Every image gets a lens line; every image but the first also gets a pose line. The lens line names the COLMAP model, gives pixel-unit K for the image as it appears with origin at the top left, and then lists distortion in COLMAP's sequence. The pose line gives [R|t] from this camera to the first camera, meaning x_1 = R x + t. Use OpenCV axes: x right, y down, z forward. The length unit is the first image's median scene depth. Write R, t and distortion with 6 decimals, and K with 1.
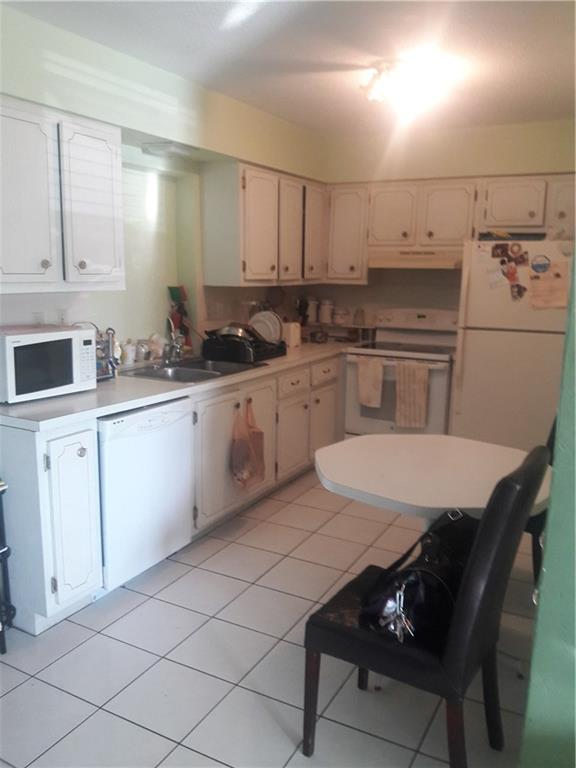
lens RADIAL K [[658.9, 0, 286.9], [0, 658.9, 381.5], [0, 0, 1]] dist [0.091240, -0.140298]
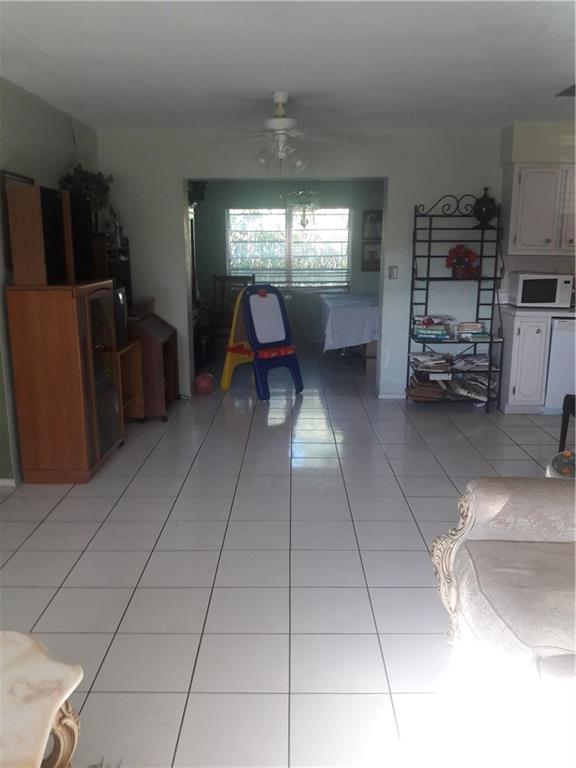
lens RADIAL K [[658.9, 0, 281.1], [0, 658.9, 382.8], [0, 0, 1]] dist [0.091240, -0.140298]
pose [[0.465883, 0.171477, -0.868072, 1.104956], [-0.162903, 0.980895, 0.106336, 0.166102], [0.869721, 0.091871, 0.484917, -0.665200]]
